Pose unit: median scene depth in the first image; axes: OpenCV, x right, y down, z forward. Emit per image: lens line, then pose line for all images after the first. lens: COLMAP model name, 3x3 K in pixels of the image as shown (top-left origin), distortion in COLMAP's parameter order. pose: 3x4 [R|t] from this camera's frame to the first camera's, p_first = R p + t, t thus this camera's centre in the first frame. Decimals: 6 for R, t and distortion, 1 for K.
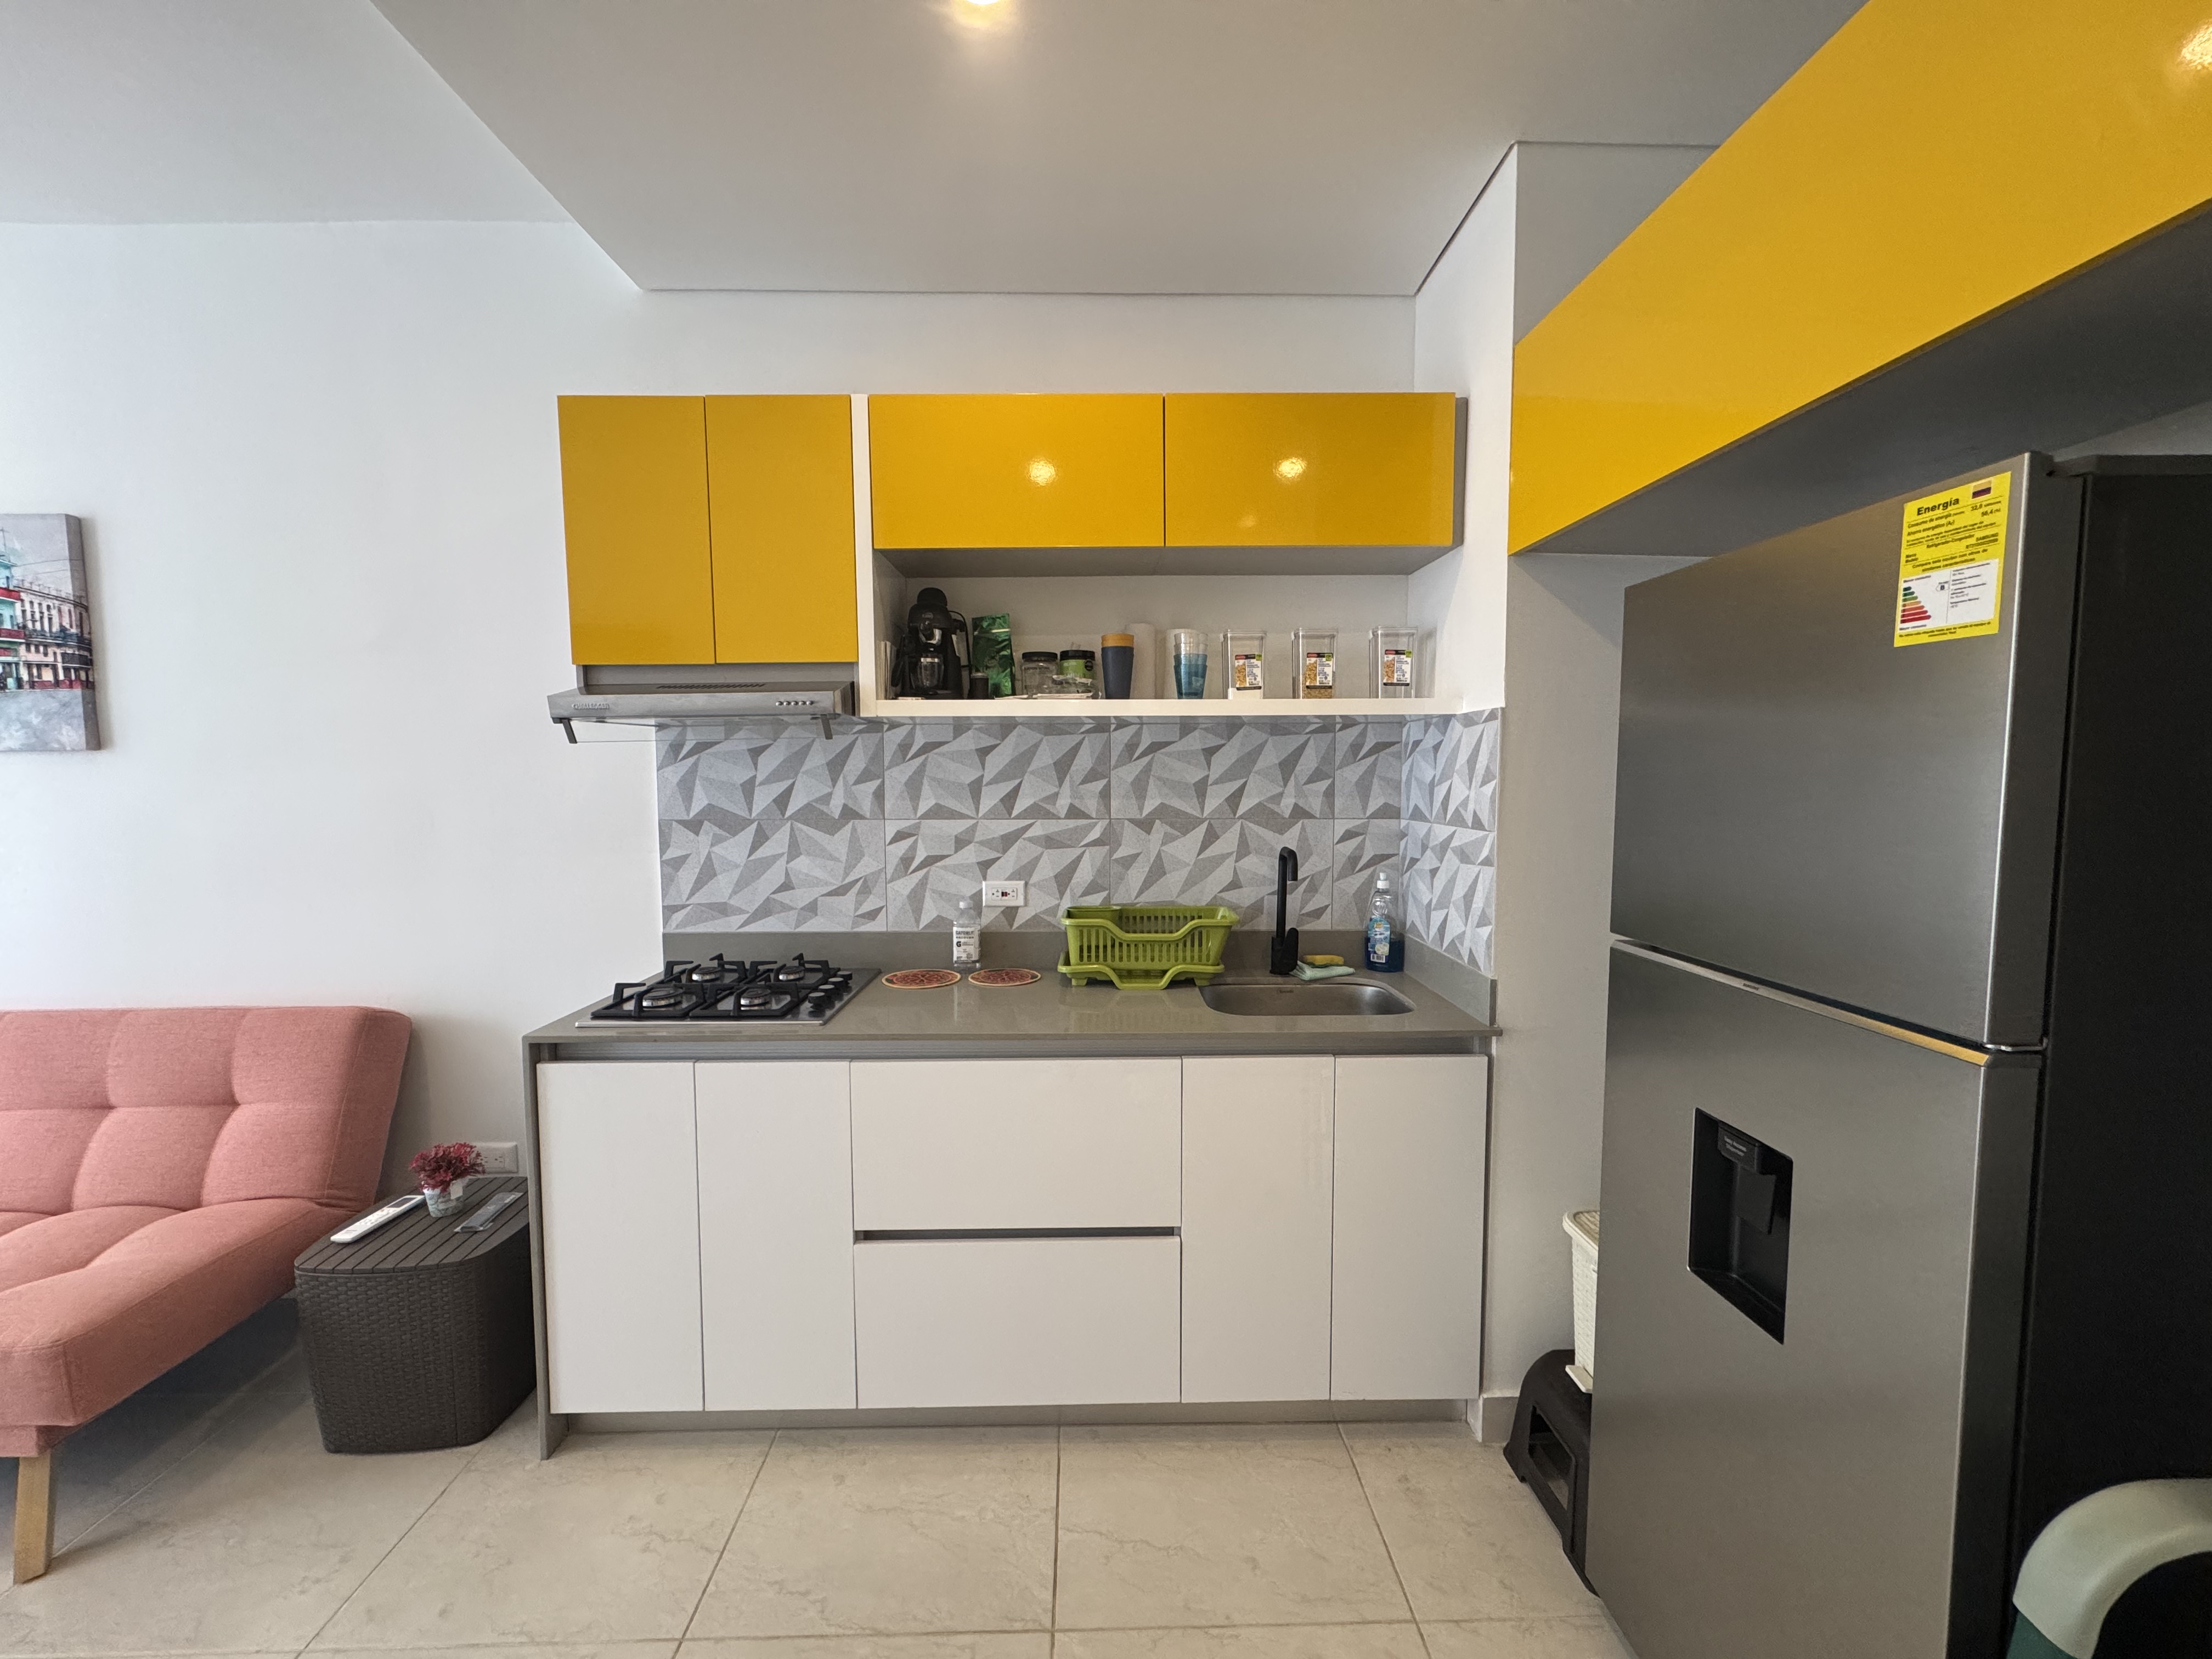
lens RADIAL K [[885.6, 0, 1104.5], [0, 885.6, 829.1], [0, 0, 1]] dist [-0.003181, 0.000881]
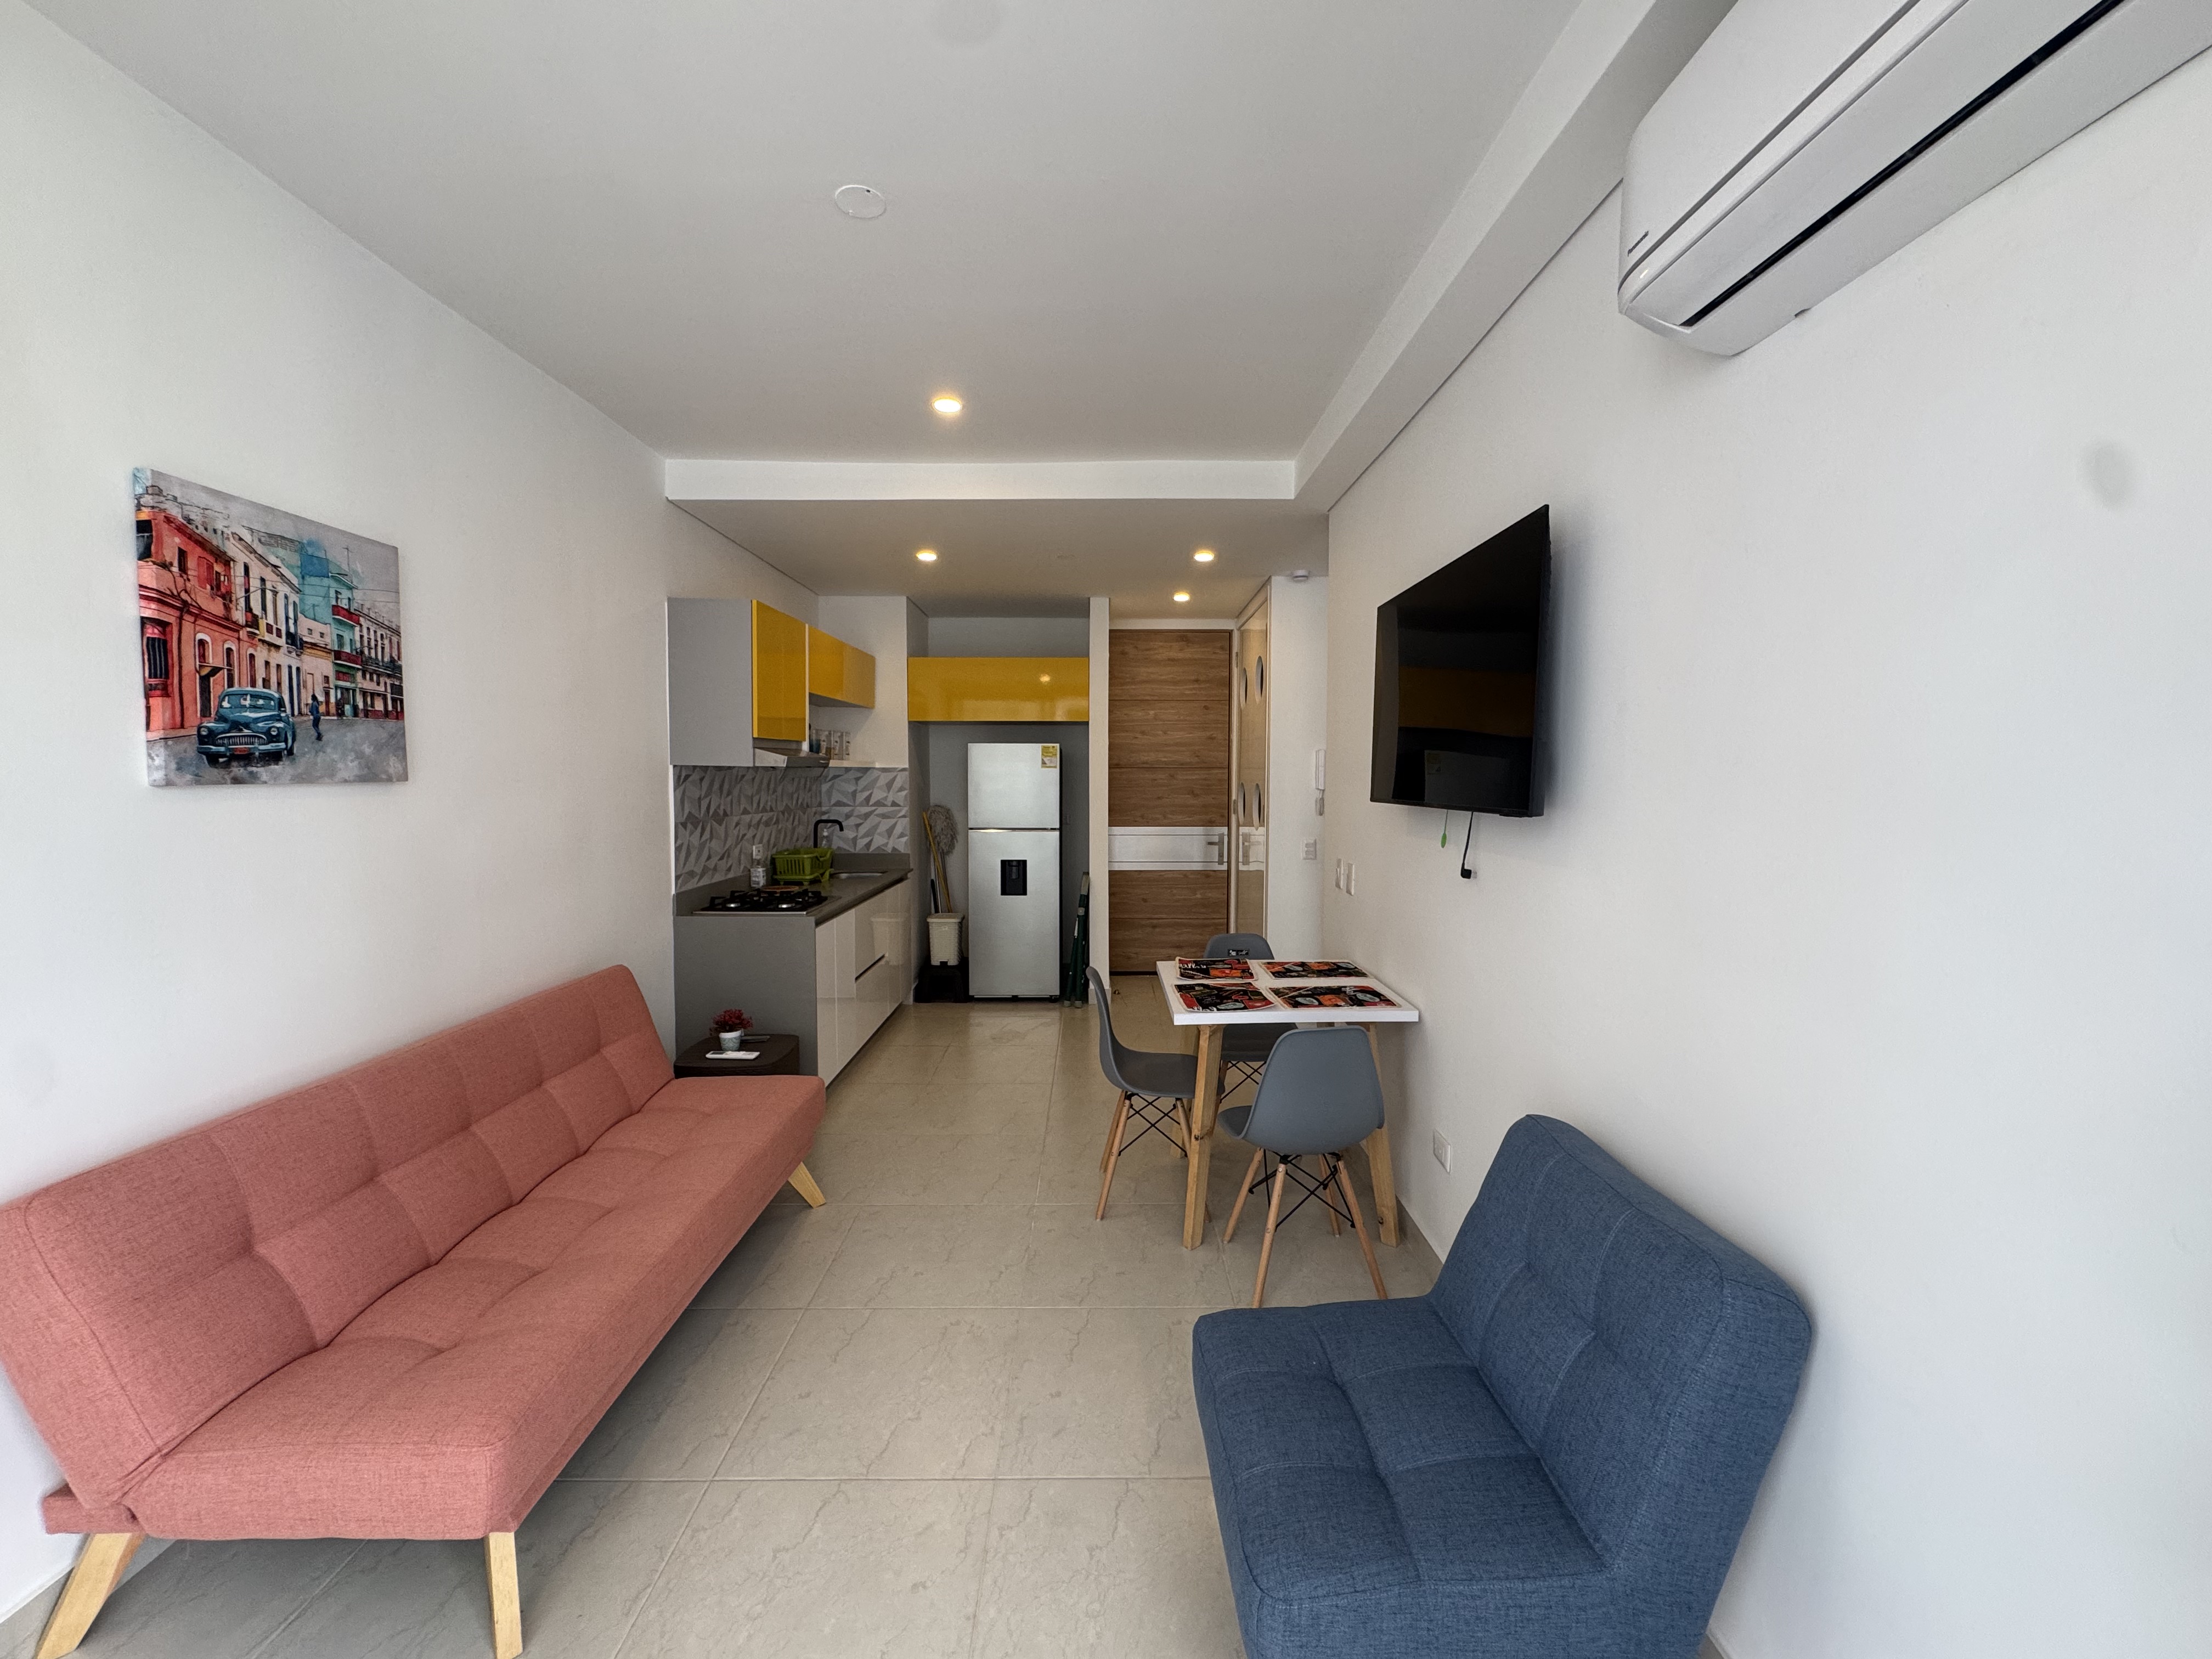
lens RADIAL K [[885.6, 0, 1104.1], [0, 885.6, 827.9], [0, 0, 1]] dist [-0.003181, 0.000881]
pose [[0.017851, -0.057481, 0.998187, -2.176990], [0.059601, 0.996632, 0.056326, -0.046402], [-0.998063, 0.058488, 0.021217, 0.190375]]
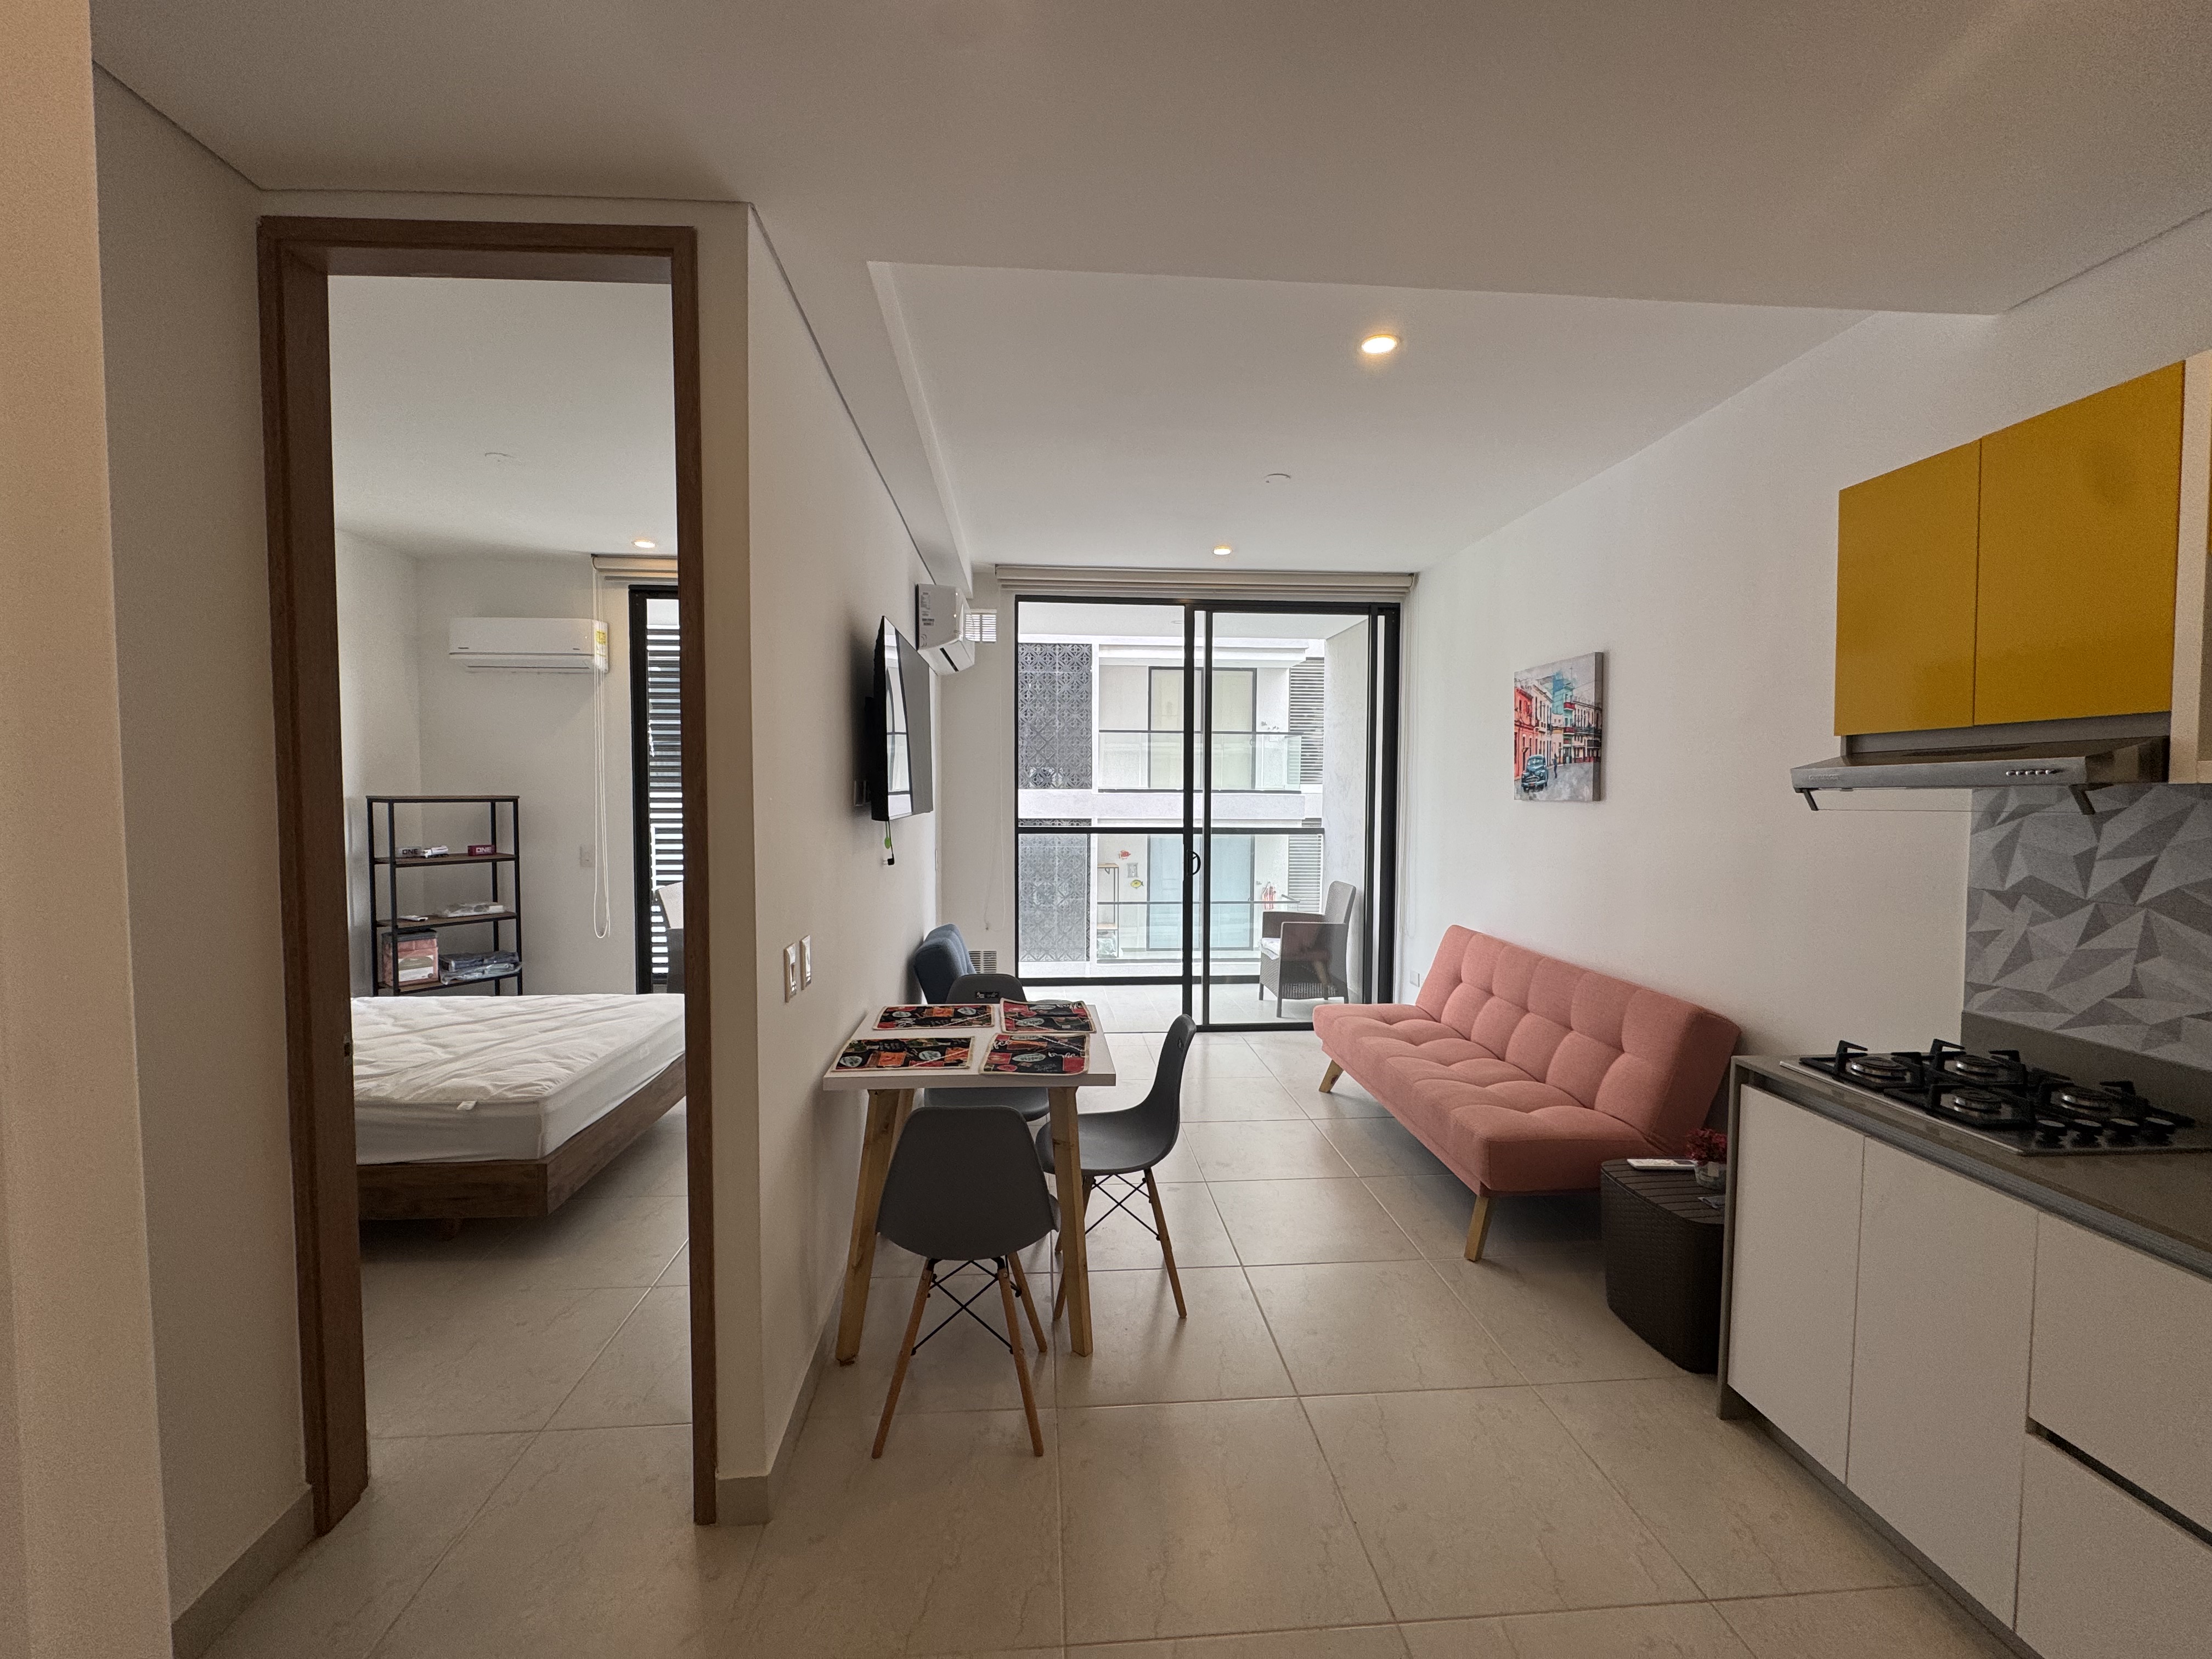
lens RADIAL K [[885.6, 0, 1104.6], [0, 885.6, 828.9], [0, 0, 1]] dist [-0.003181, 0.000881]
pose [[0.053265, 0.049640, -0.997346, 0.371696], [-0.067497, 0.996658, 0.046001, -0.054863], [0.996297, 0.064868, 0.056438, 0.054405]]
